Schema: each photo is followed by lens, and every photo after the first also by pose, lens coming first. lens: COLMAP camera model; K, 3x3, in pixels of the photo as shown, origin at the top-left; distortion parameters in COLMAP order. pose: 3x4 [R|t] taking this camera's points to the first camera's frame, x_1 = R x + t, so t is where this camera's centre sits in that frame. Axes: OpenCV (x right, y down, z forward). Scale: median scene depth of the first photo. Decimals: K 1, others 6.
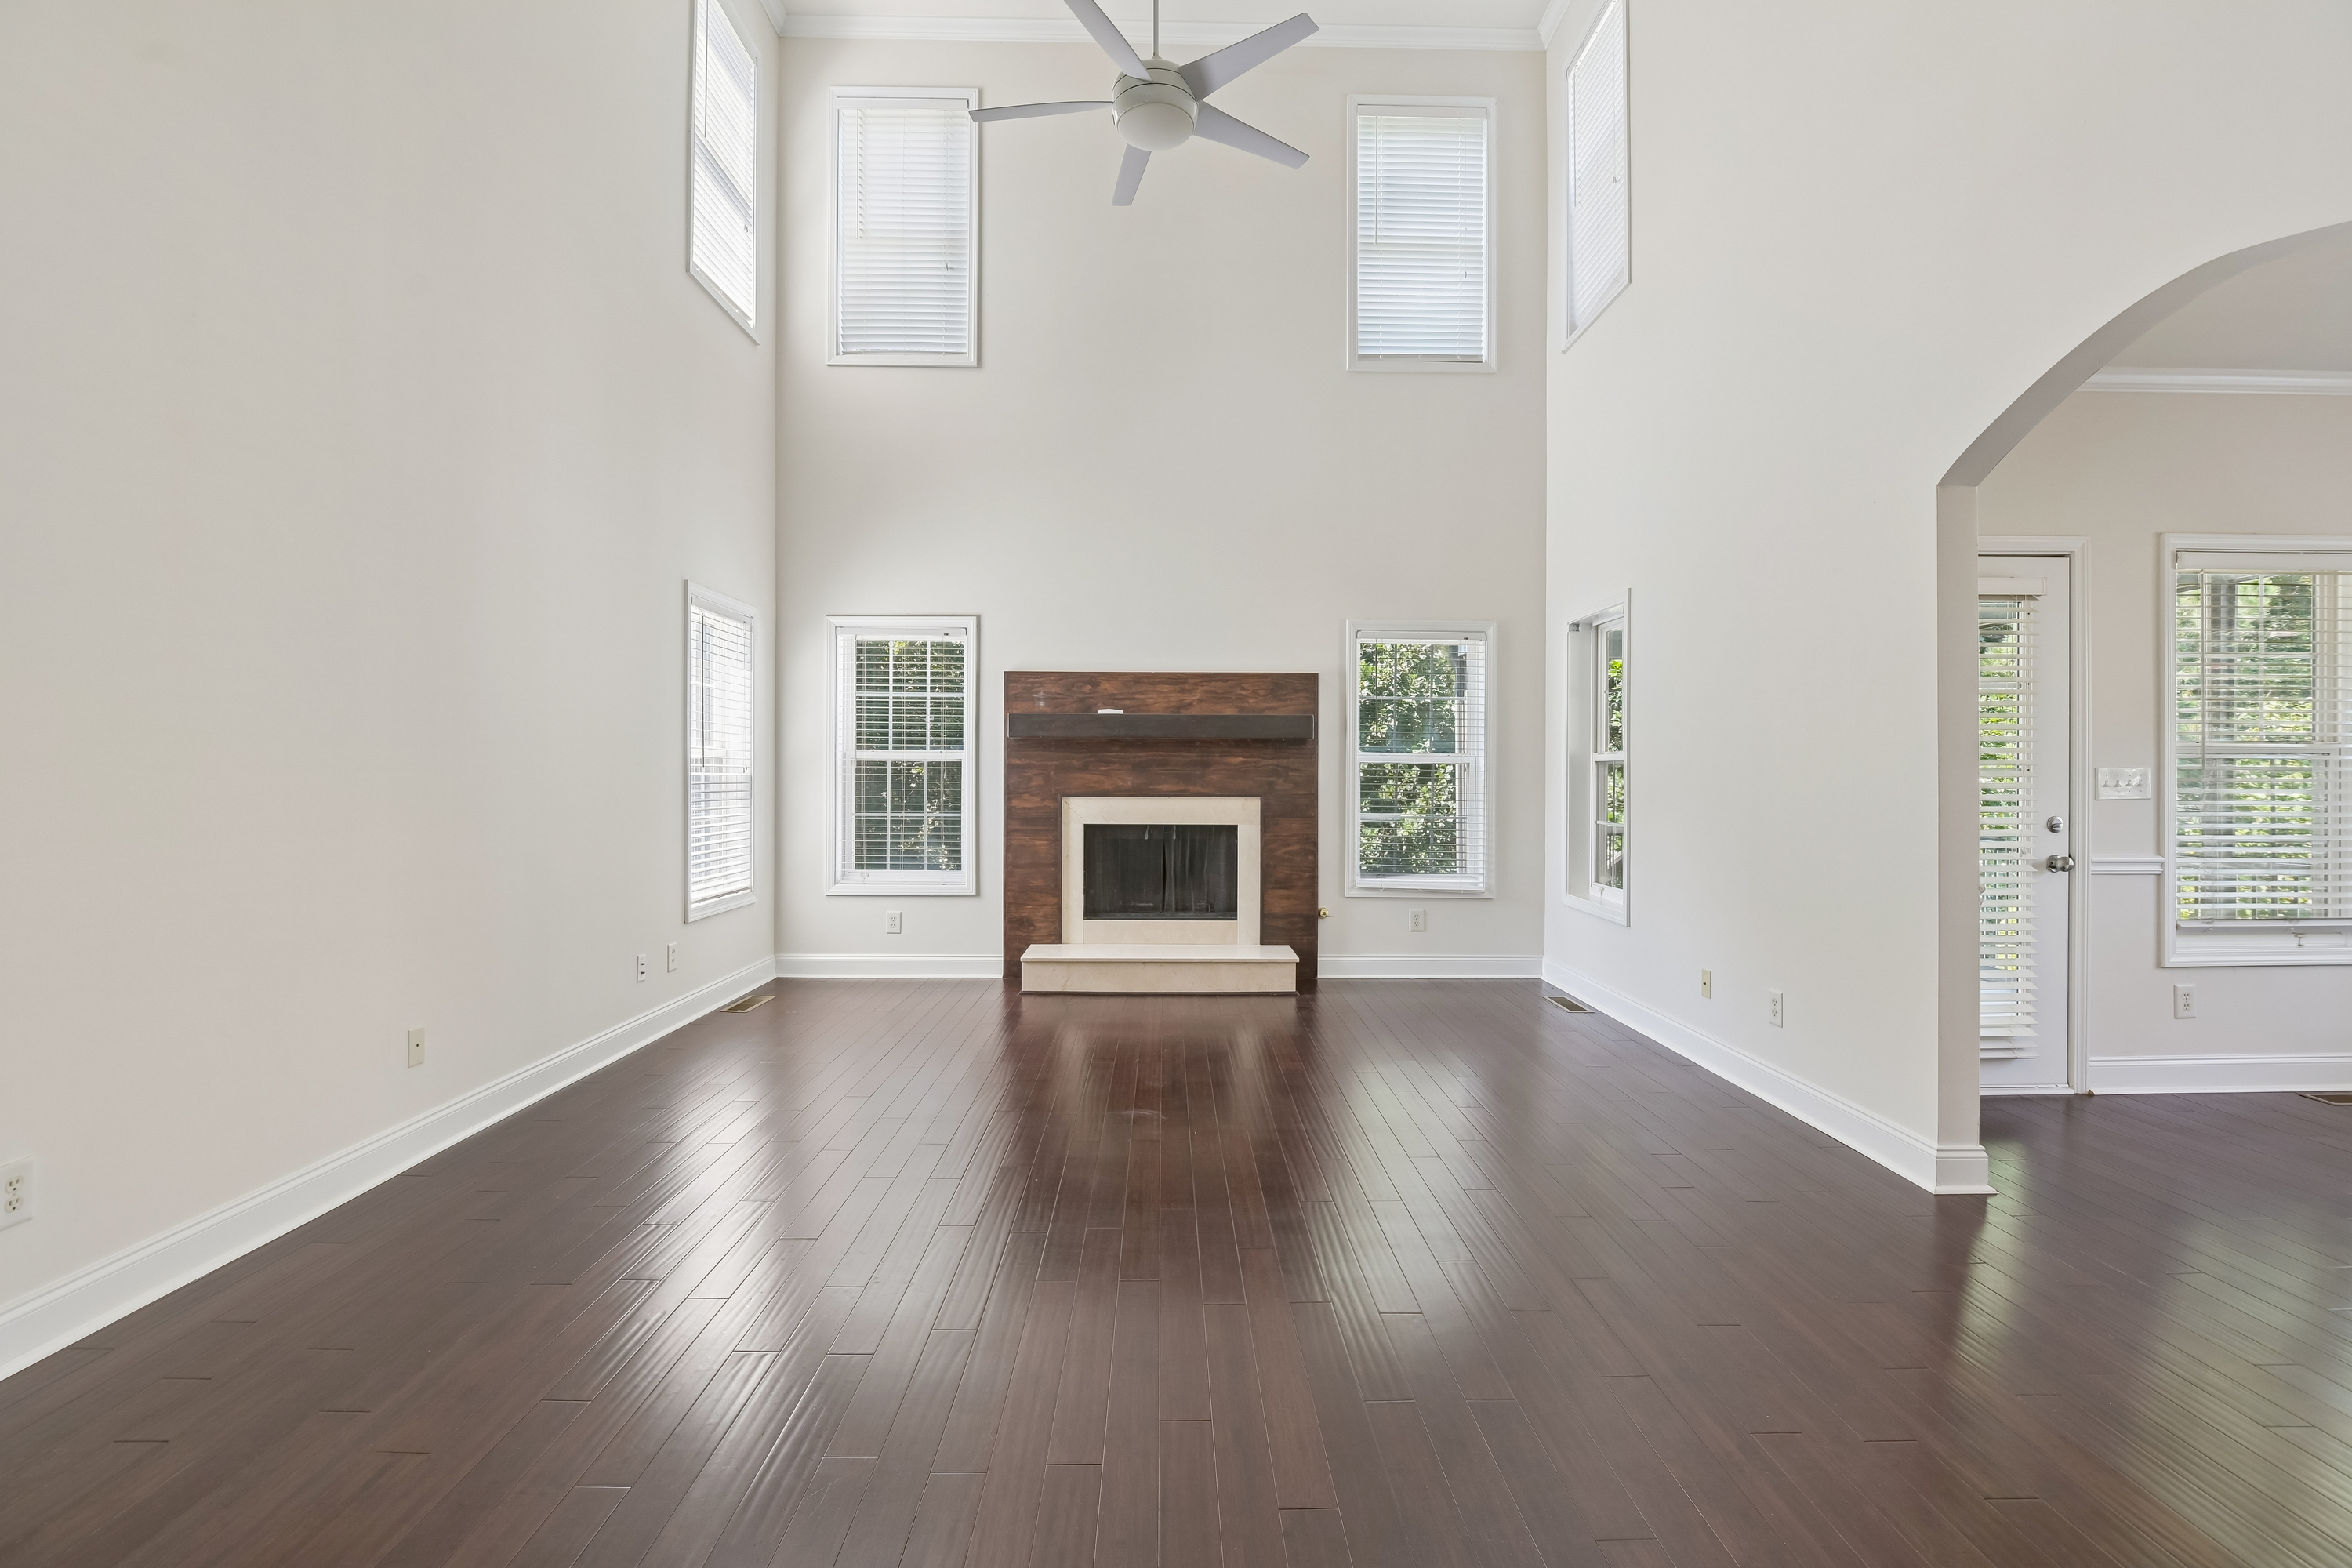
lens RADIAL K [[1093.0, 0, 1182.1], [0, 1093.0, 787.4], [0, 0, 1]] dist [-0.007558, -0.003573]
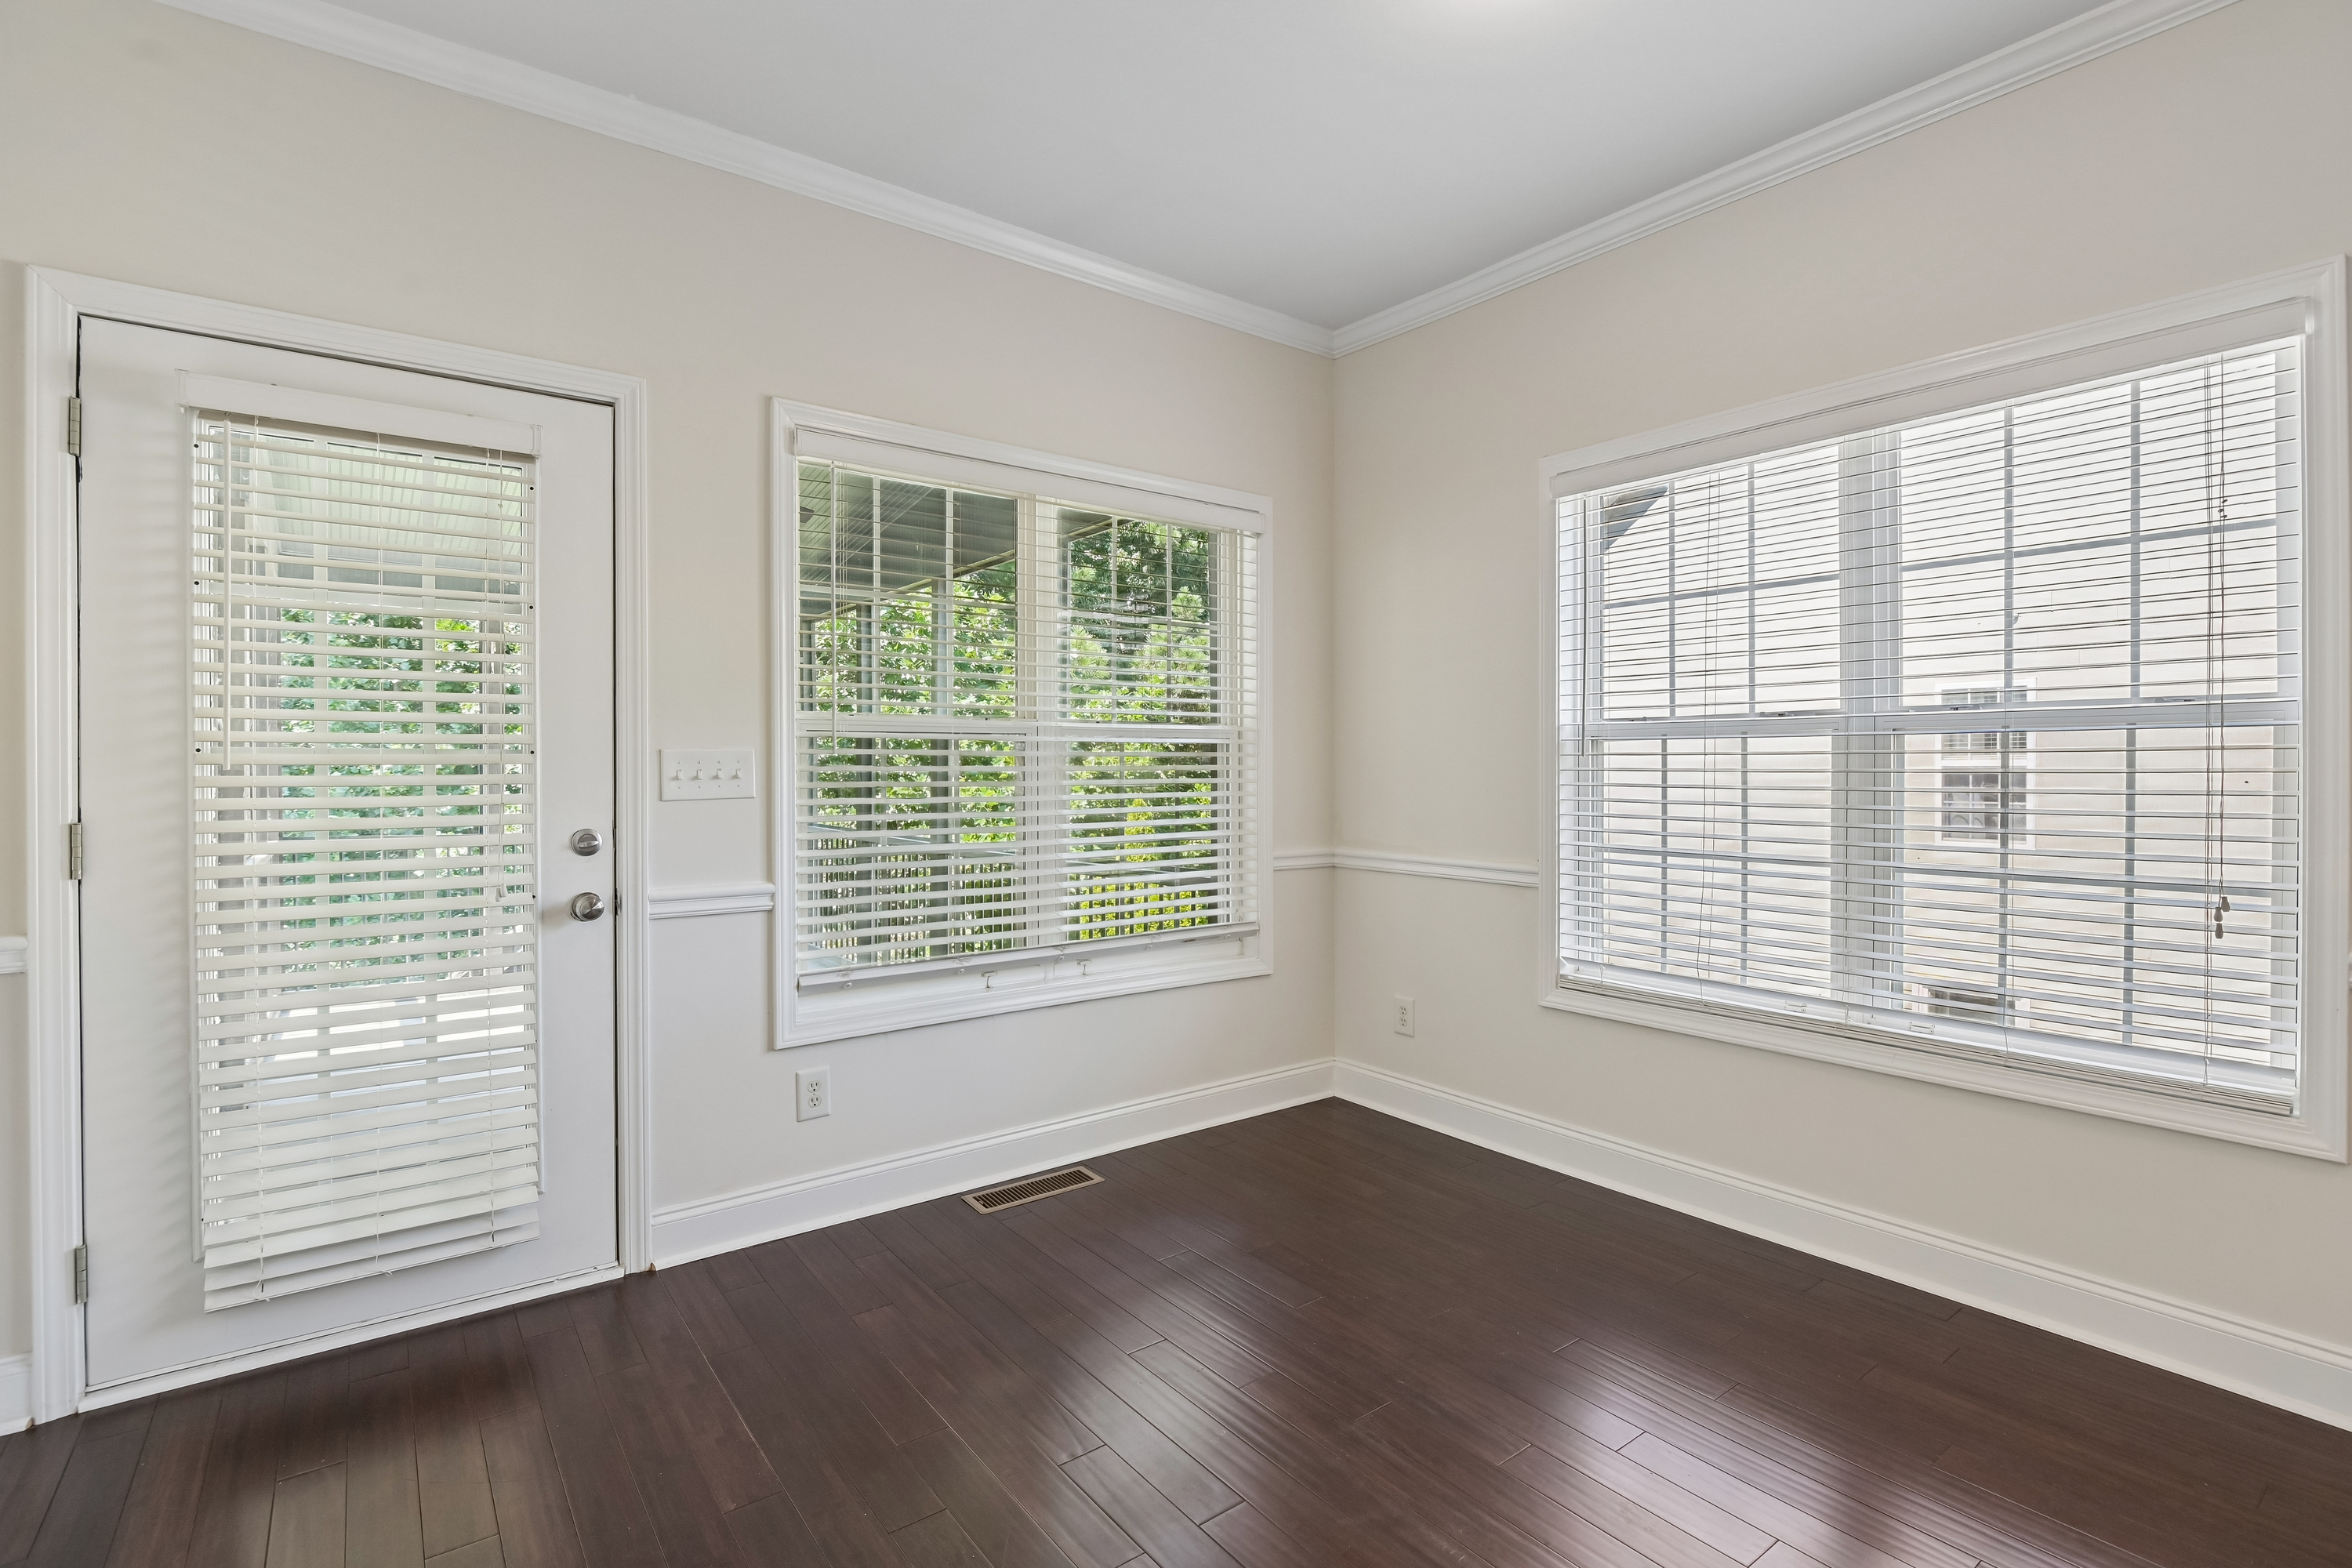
lens RADIAL K [[1093.0, 0, 1171.9], [0, 1093.0, 775.4], [0, 0, 1]] dist [-0.007558, -0.003573]
pose [[0.814713, -0.006730, 0.579825, 0.462275], [0.007772, 0.999970, 0.000685, -0.000709], [-0.579812, 0.003948, 0.814741, 0.200701]]
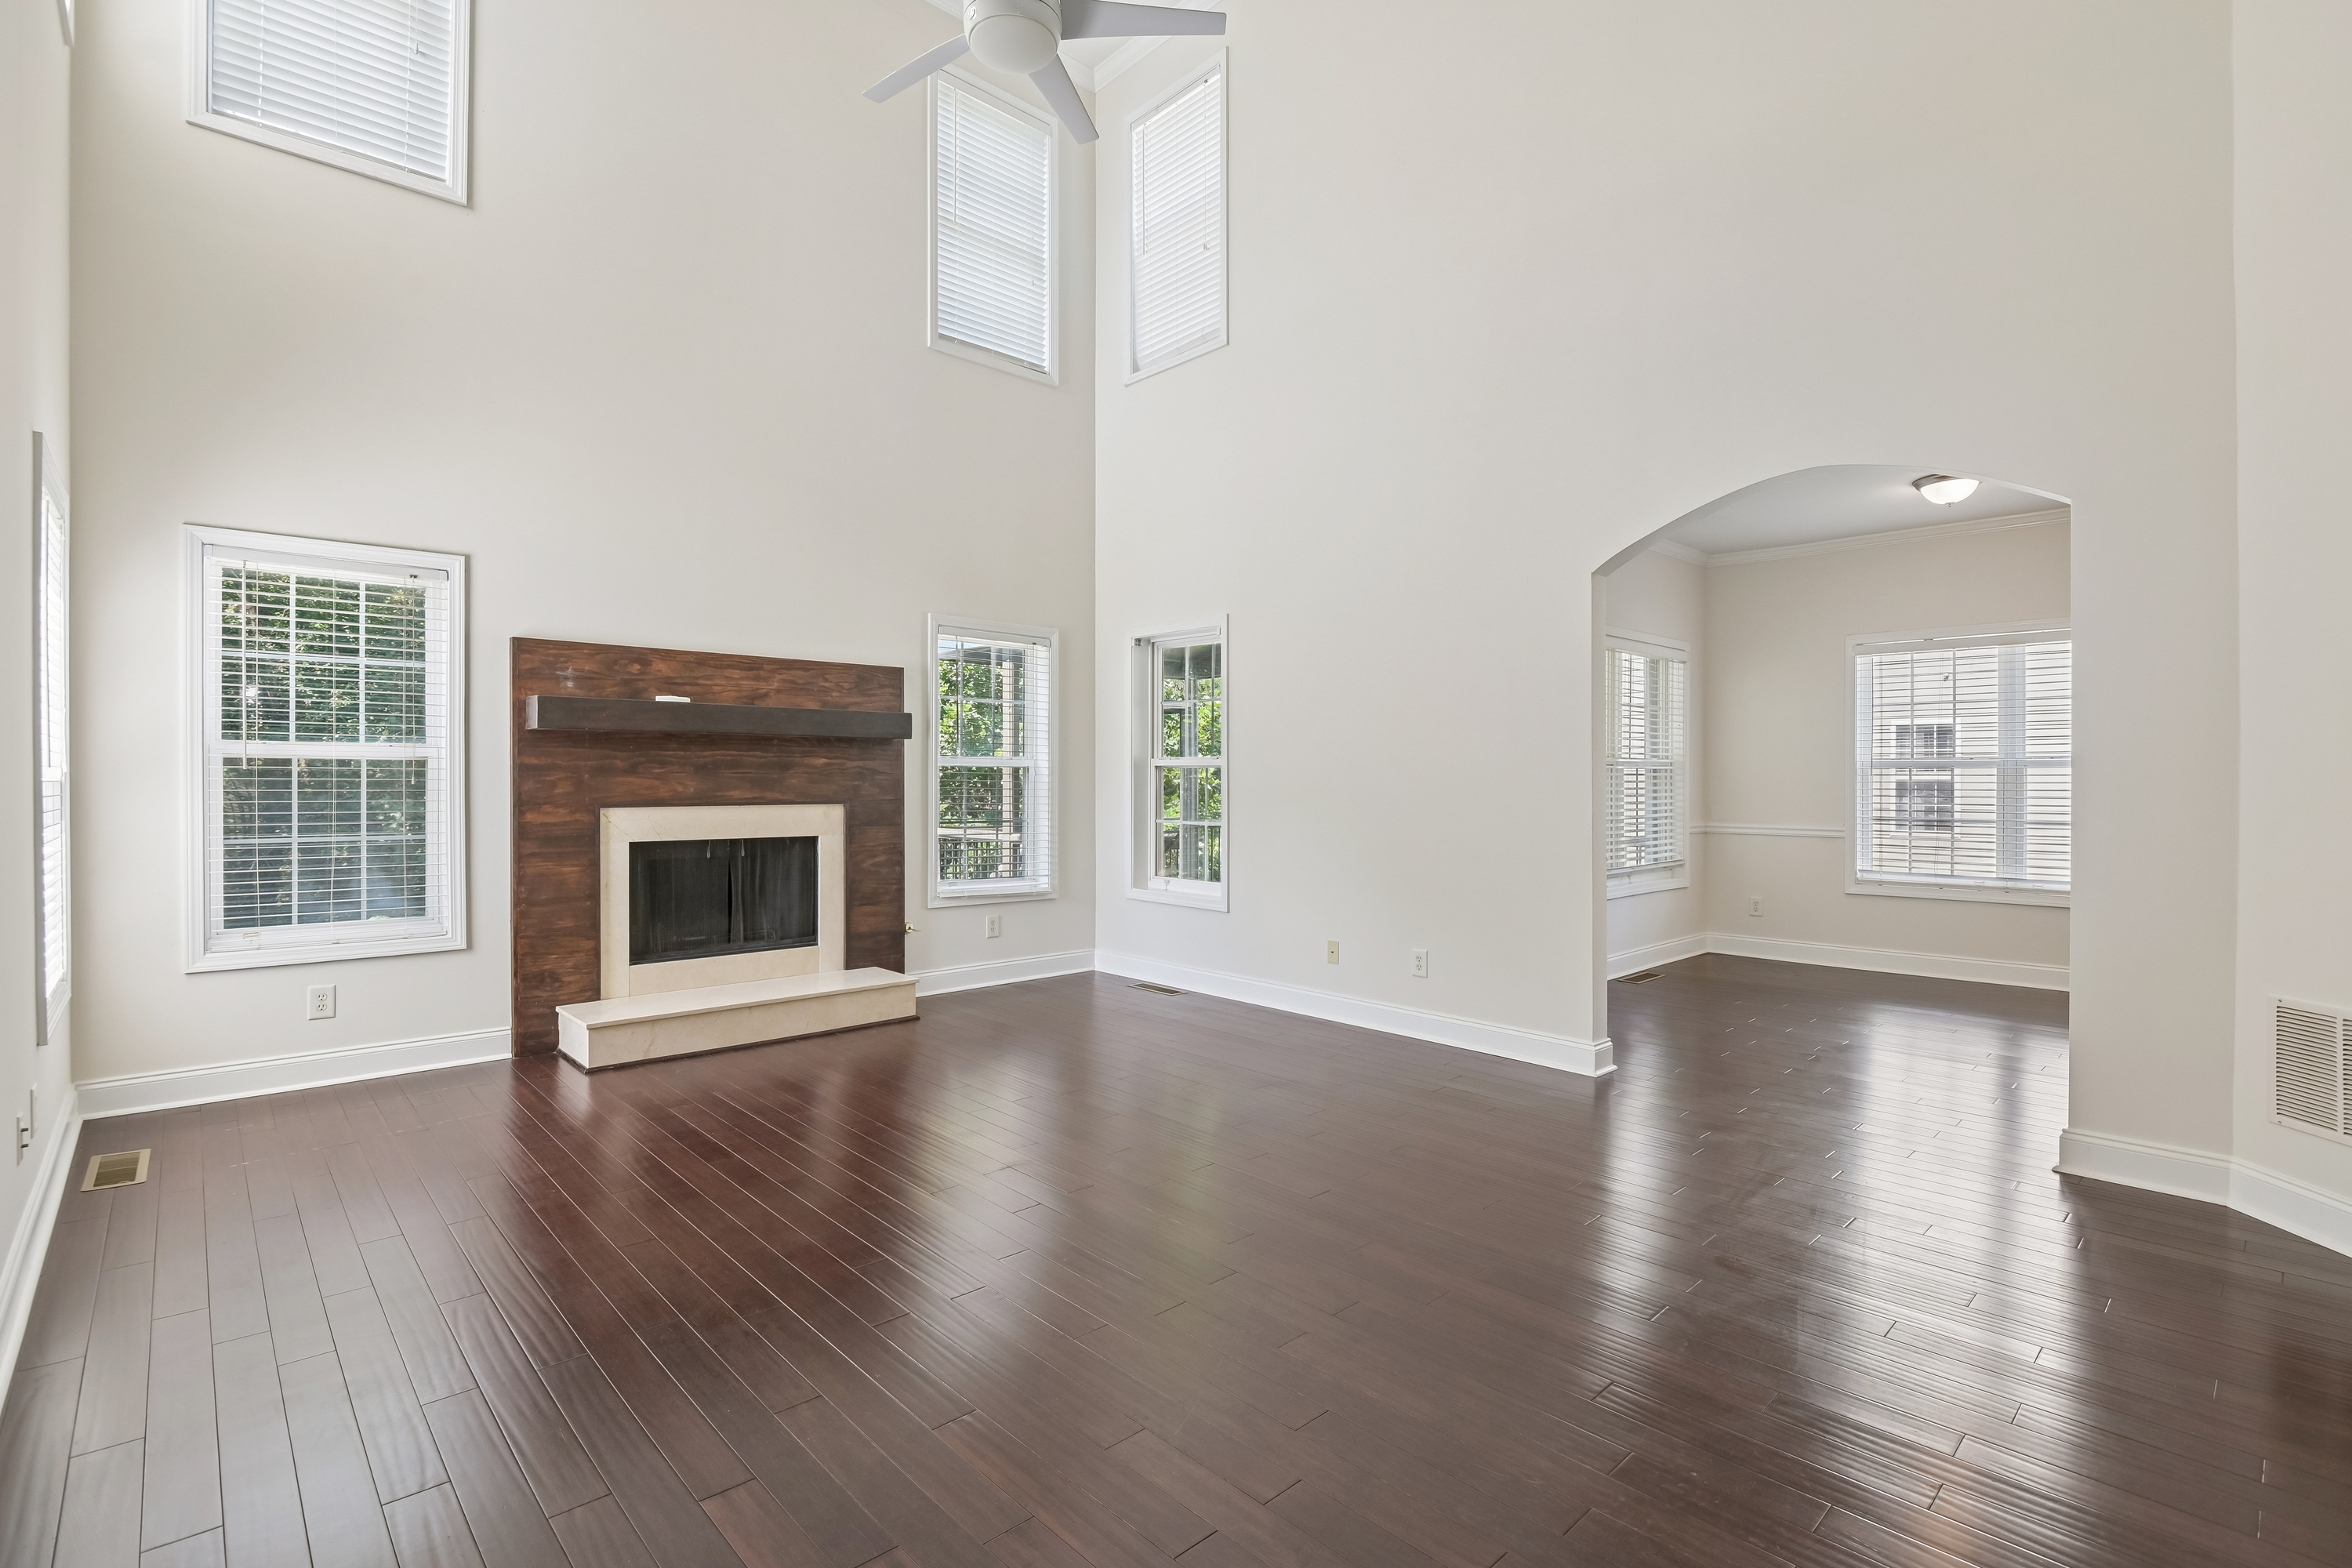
lens RADIAL K [[1093.0, 0, 1193.6], [0, 1093.0, 787.5], [0, 0, 1]] dist [-0.007558, -0.003573]
pose [[0.735549, -0.007641, 0.677429, -0.319848], [0.007629, 0.999966, 0.002995, -0.004612], [-0.677429, 0.002966, 0.735582, 0.158058]]
